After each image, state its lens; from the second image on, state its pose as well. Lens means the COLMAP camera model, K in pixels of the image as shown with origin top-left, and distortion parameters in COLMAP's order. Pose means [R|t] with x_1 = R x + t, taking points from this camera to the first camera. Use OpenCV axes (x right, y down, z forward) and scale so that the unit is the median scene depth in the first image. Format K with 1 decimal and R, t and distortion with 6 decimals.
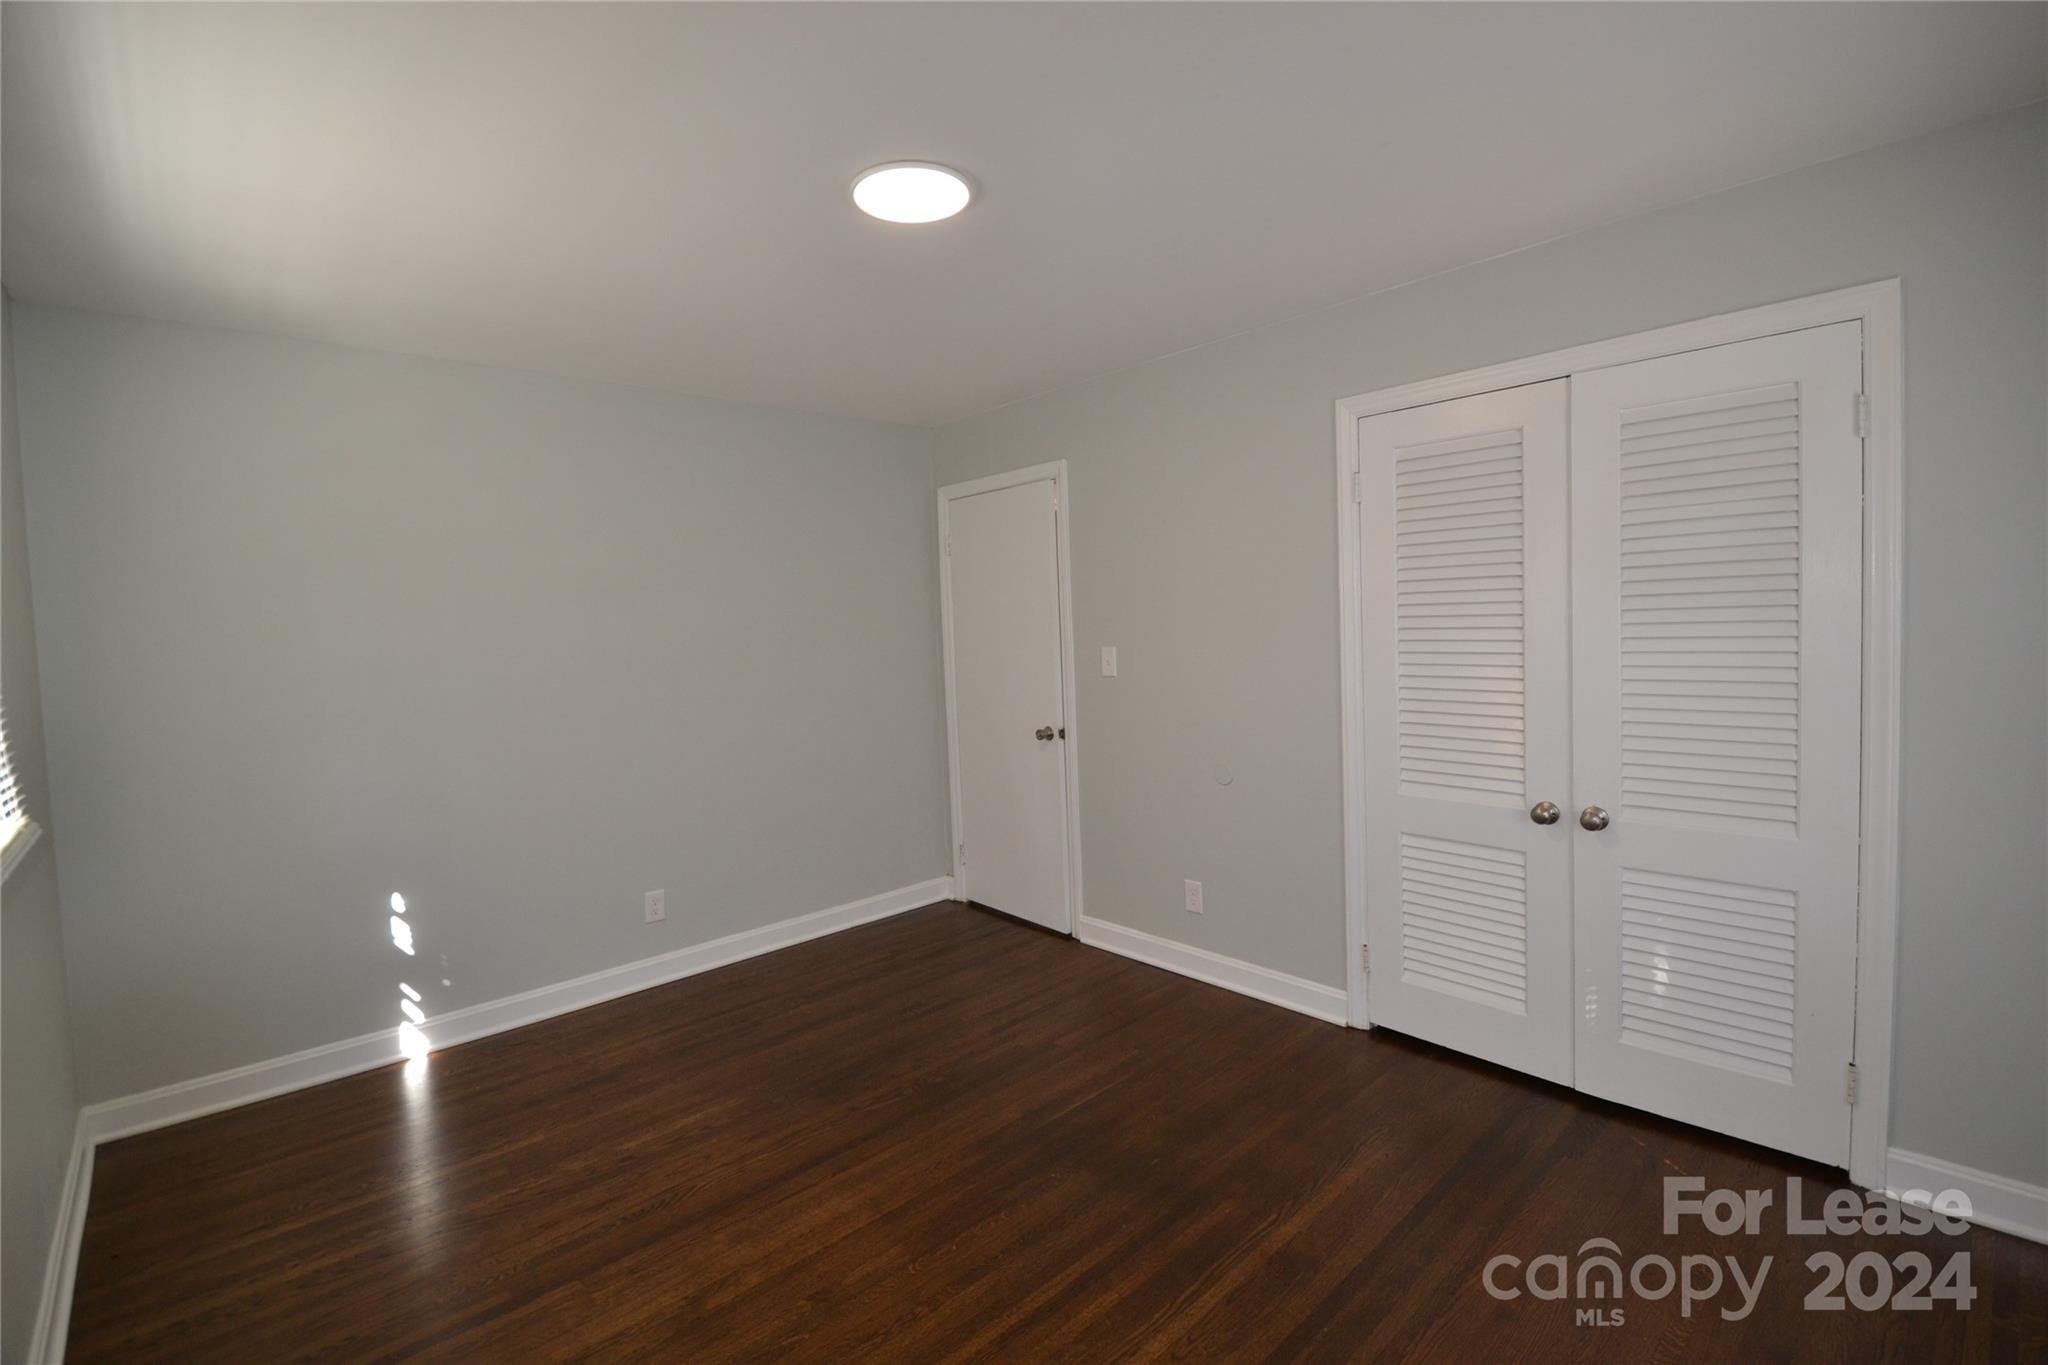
lens RADIAL K [[909.4, 0, 1021.4], [0, 909.4, 686.6], [0, 0, 1]] dist [0.003081, -0.011148]
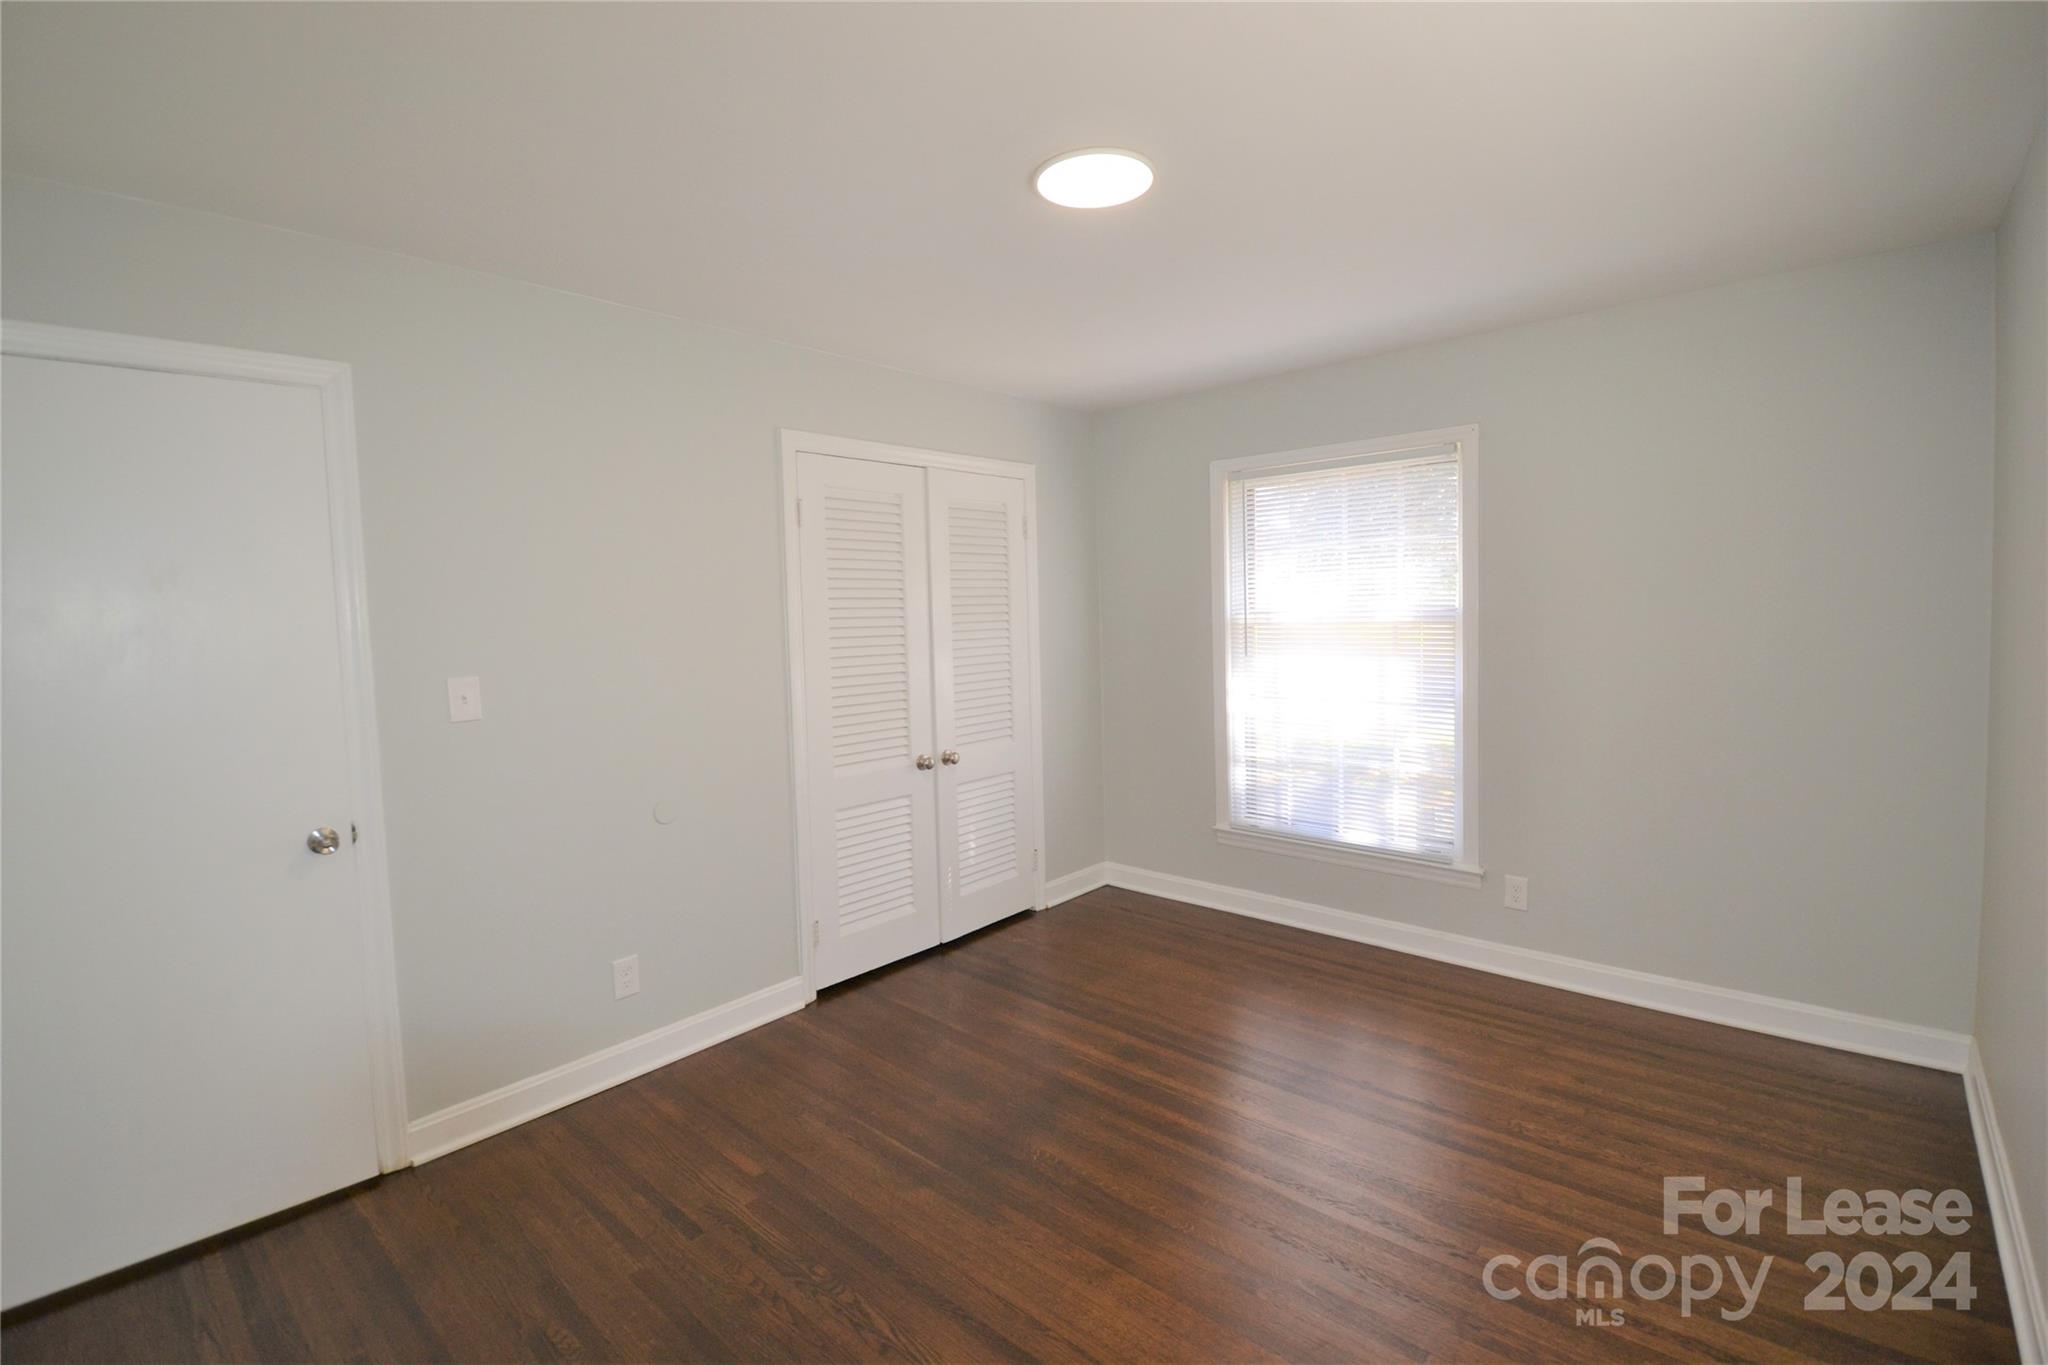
lens RADIAL K [[909.4, 0, 1032.0], [0, 909.4, 676.6], [0, 0, 1]] dist [0.003081, -0.011148]
pose [[-0.101365, -0.032292, 0.994325, -0.727961], [0.105657, 0.993471, 0.043035, -0.033877], [-0.989223, 0.109420, -0.097292, 0.791072]]
